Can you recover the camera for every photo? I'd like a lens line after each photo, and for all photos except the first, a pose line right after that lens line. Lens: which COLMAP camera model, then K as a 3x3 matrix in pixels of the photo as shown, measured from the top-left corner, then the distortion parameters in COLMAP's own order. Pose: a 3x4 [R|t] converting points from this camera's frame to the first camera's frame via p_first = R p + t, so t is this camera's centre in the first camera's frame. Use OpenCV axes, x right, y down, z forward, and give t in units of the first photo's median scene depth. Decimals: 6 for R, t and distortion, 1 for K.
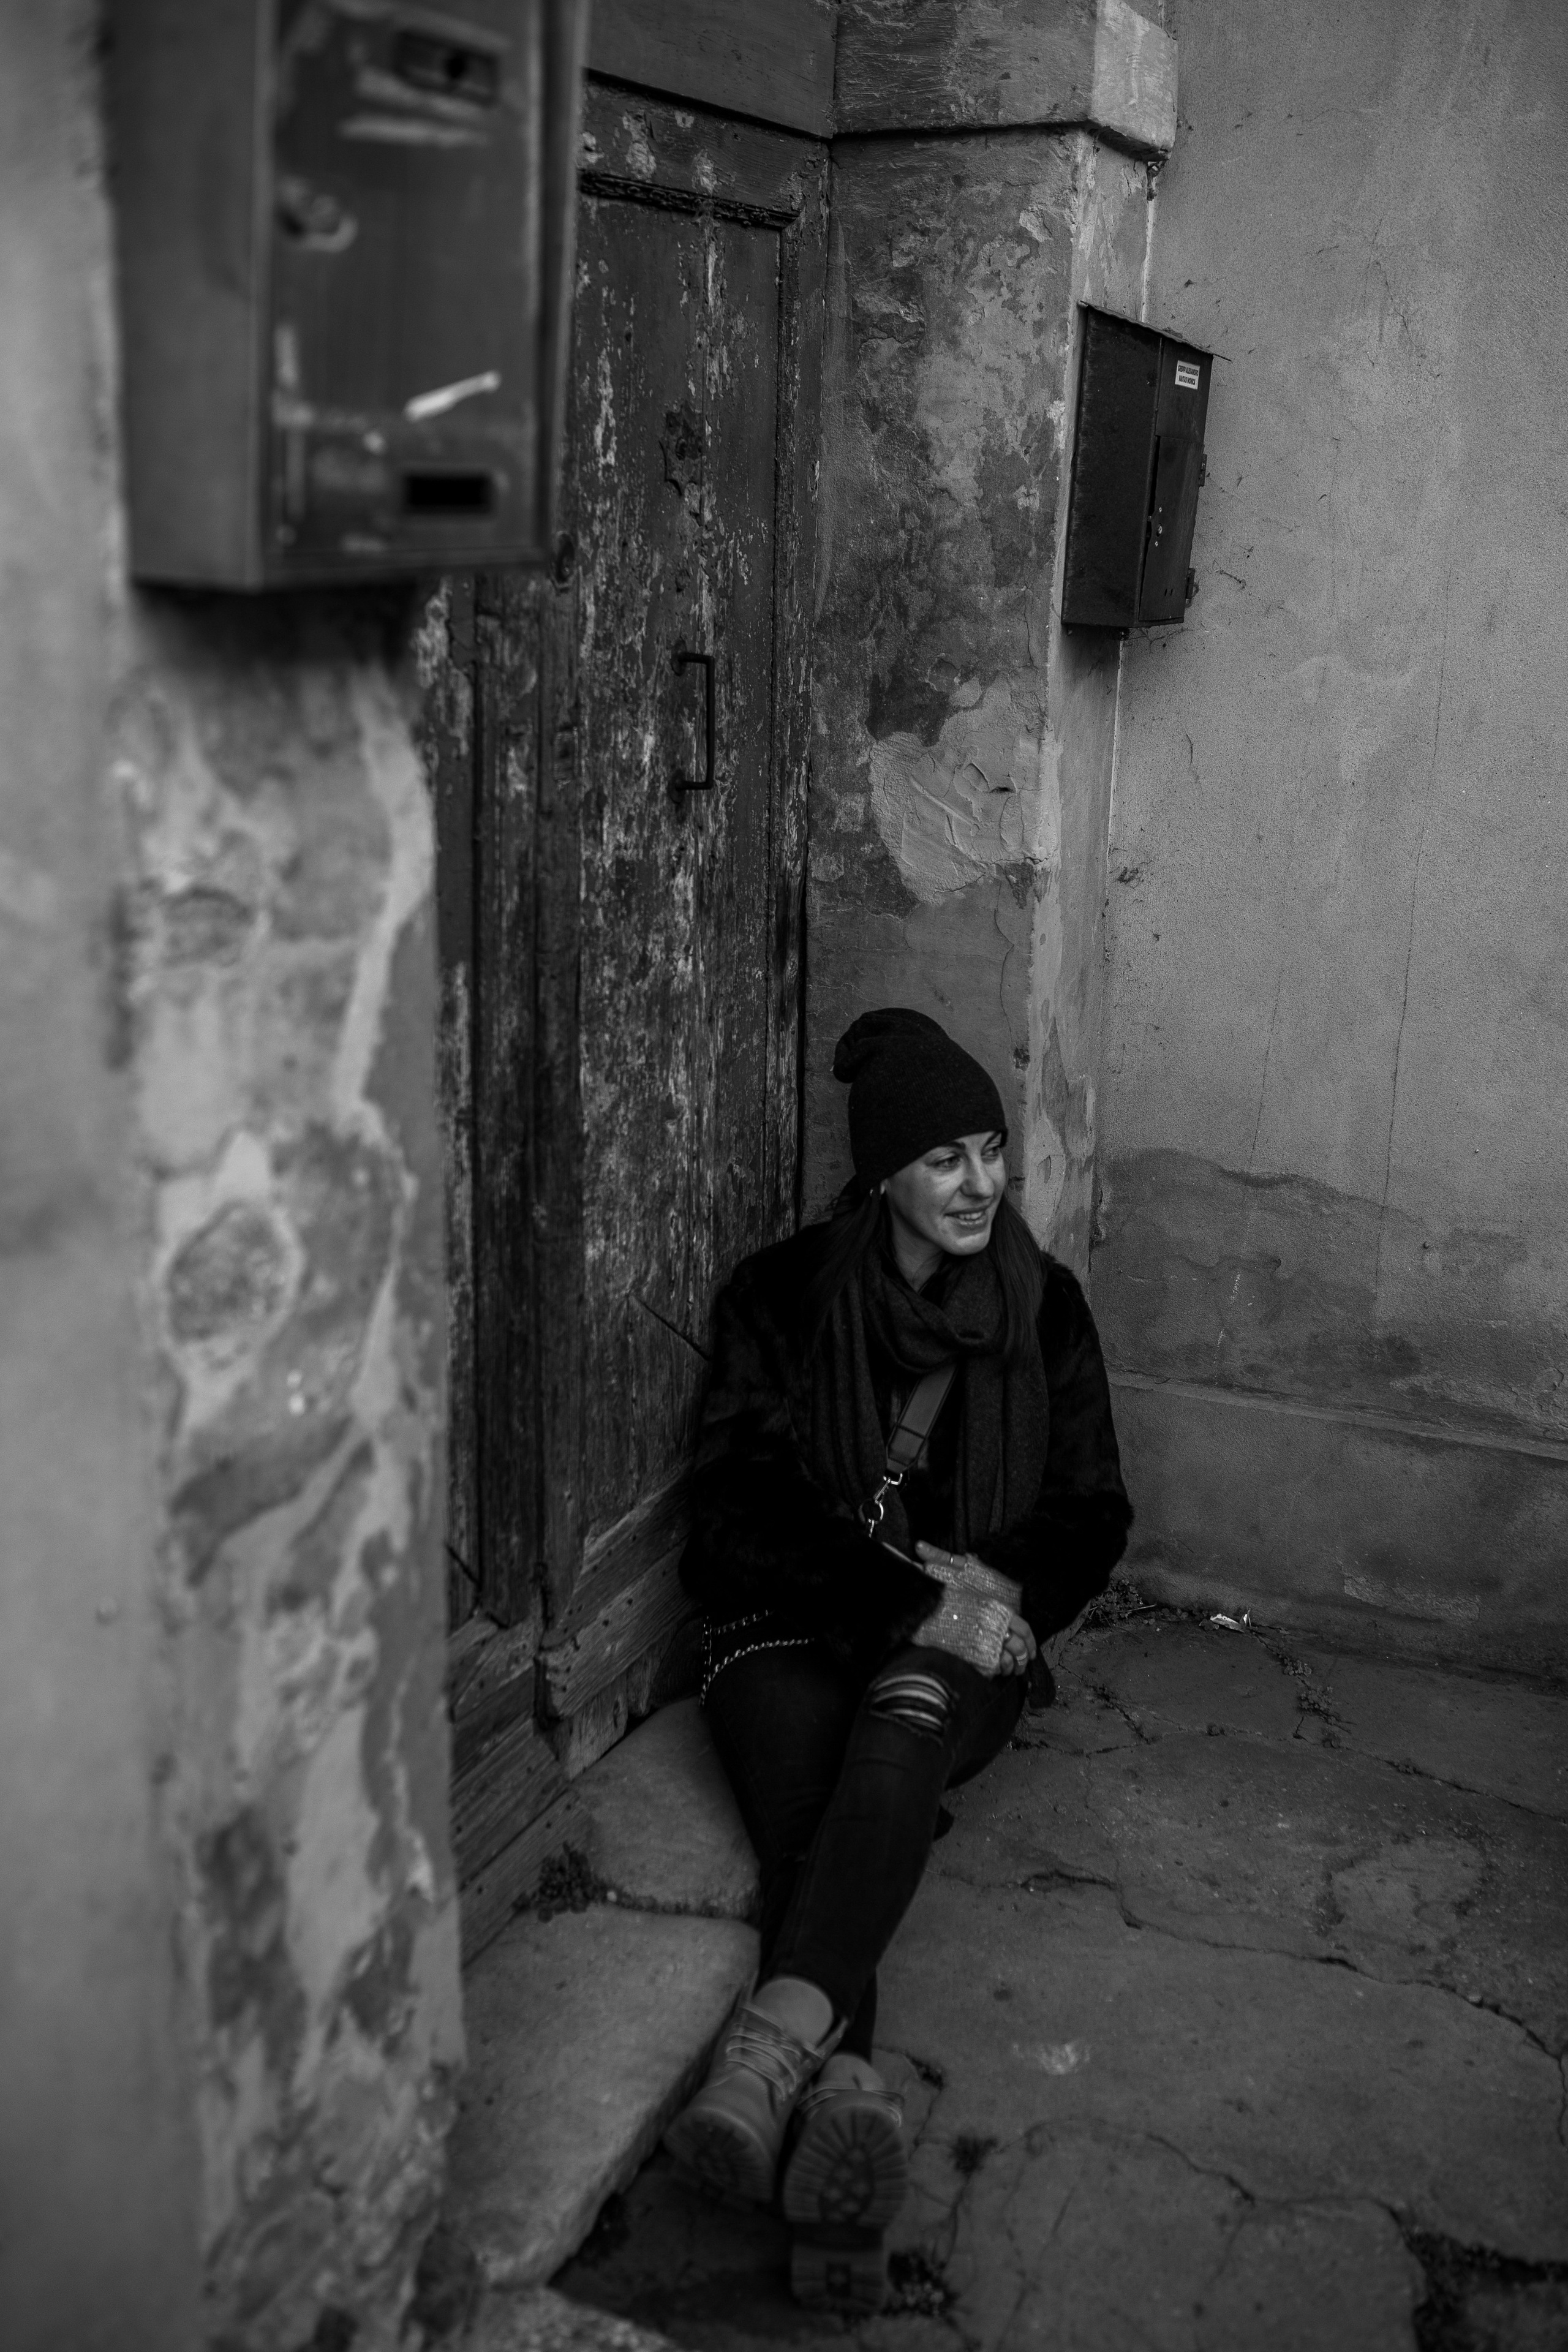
lens RADIAL K [[2248.9, 0, 784.0], [0, 2248.9, 1176.0], [0, 0, 1]] dist [-0.063767, 0.090688]
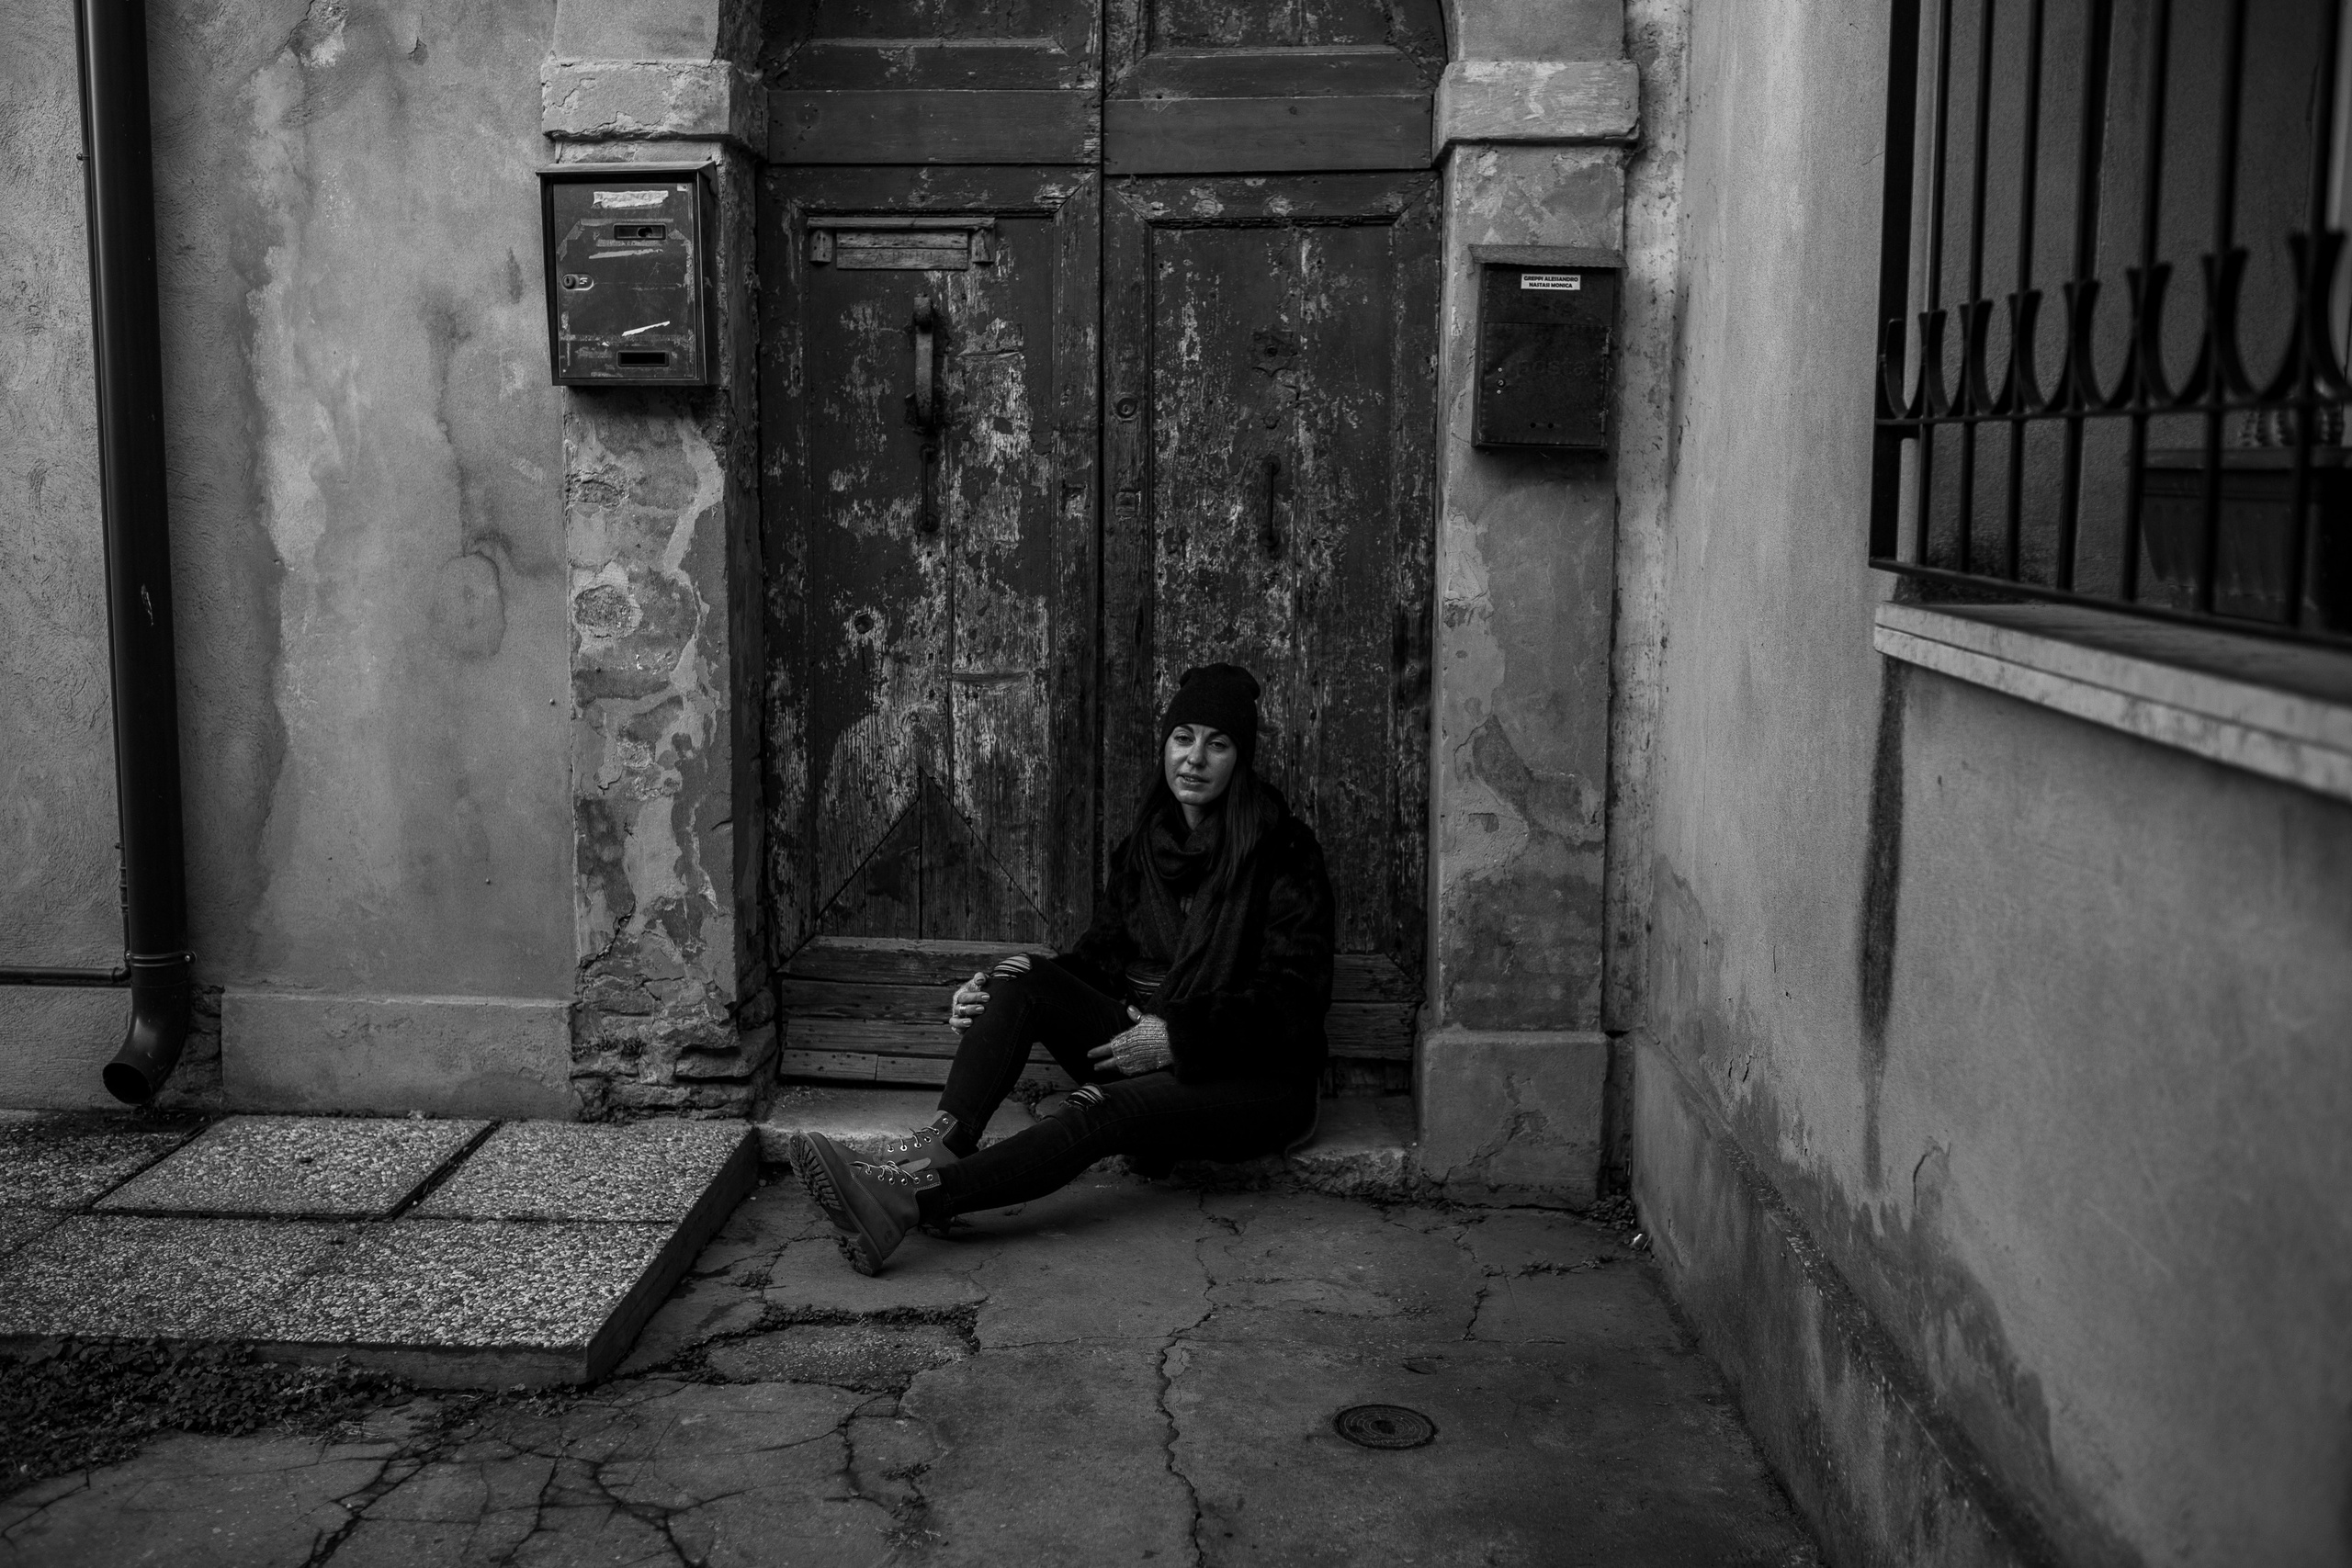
lens RADIAL K [[2253.7, 0, 1185.0], [0, 2253.7, 787.0], [0, 0, 1]] dist [-0.069231, 0.106764]
pose [[0.378342, 0.104894, -0.919704, 1.748496], [-0.274090, 0.961699, -0.003070, 0.042524], [0.884156, 0.253243, 0.392601, 0.330776]]
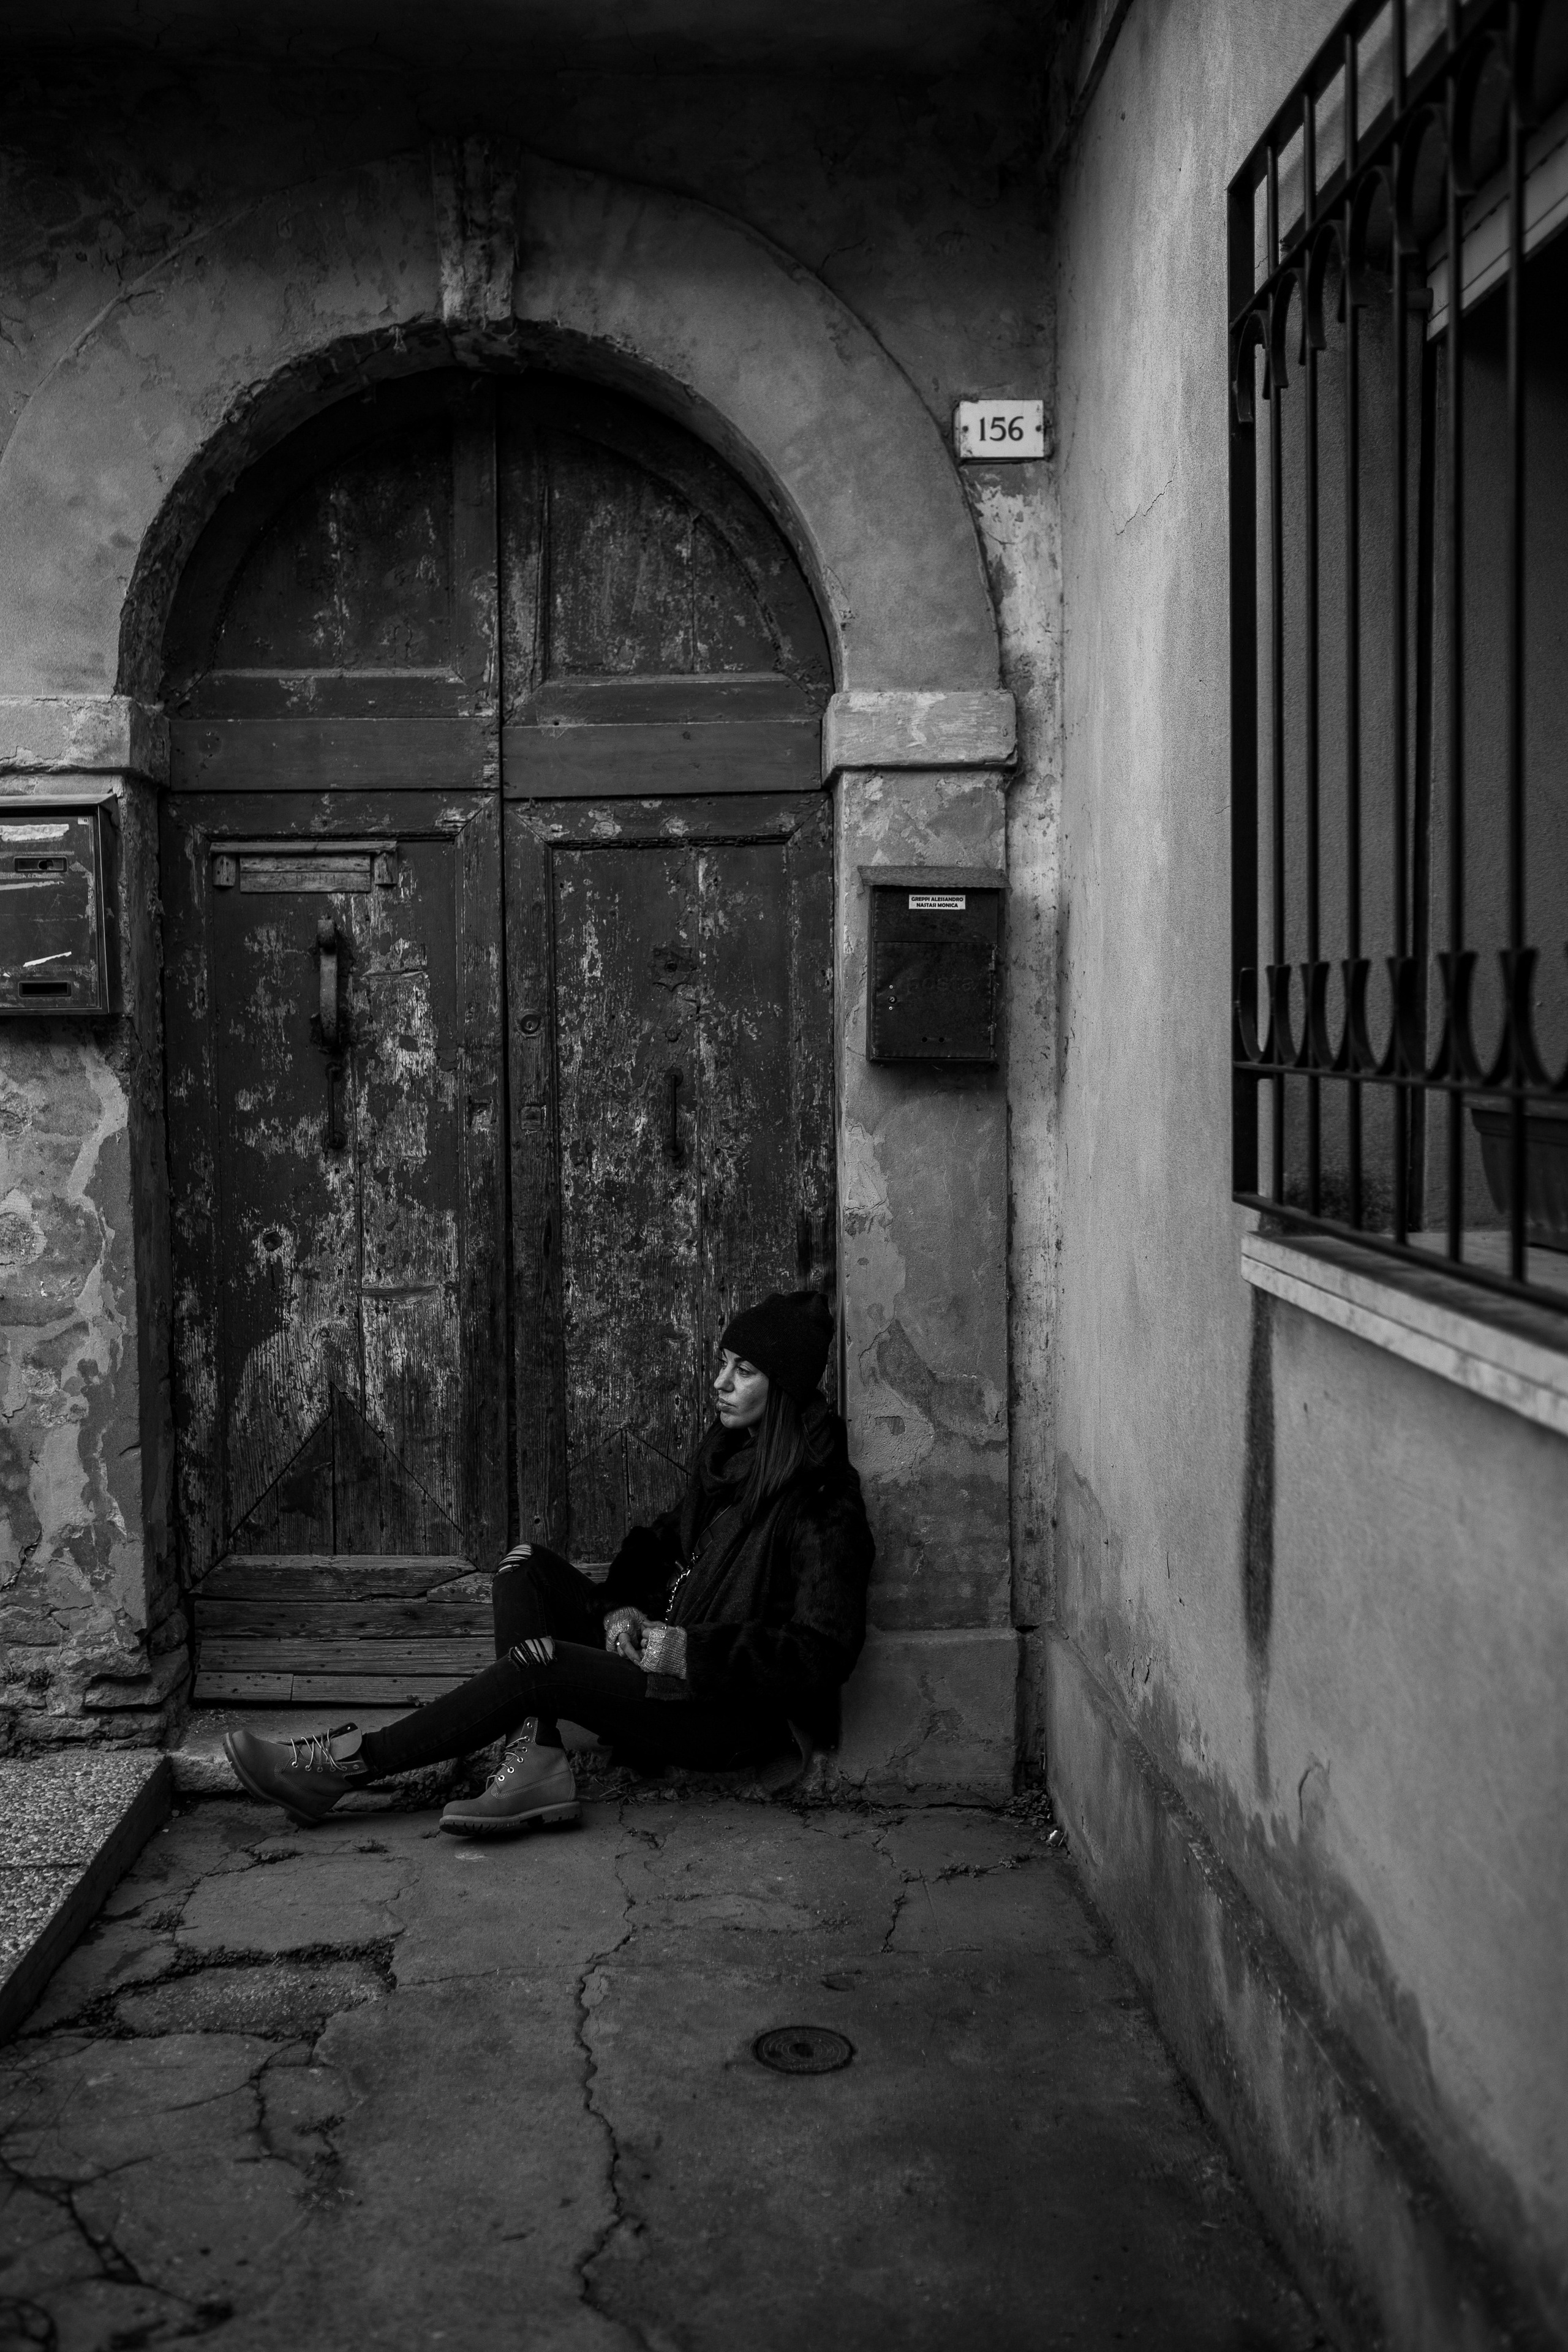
lens RADIAL K [[2253.9, 0, 794.8], [0, 2253.9, 1174.2], [0, 0, 1]] dist [-0.069231, 0.106764]
pose [[0.451809, 0.027552, -0.891689, 1.781584], [-0.245432, 0.964792, -0.094547, -0.007335], [0.857690, 0.261567, 0.442664, 0.323900]]
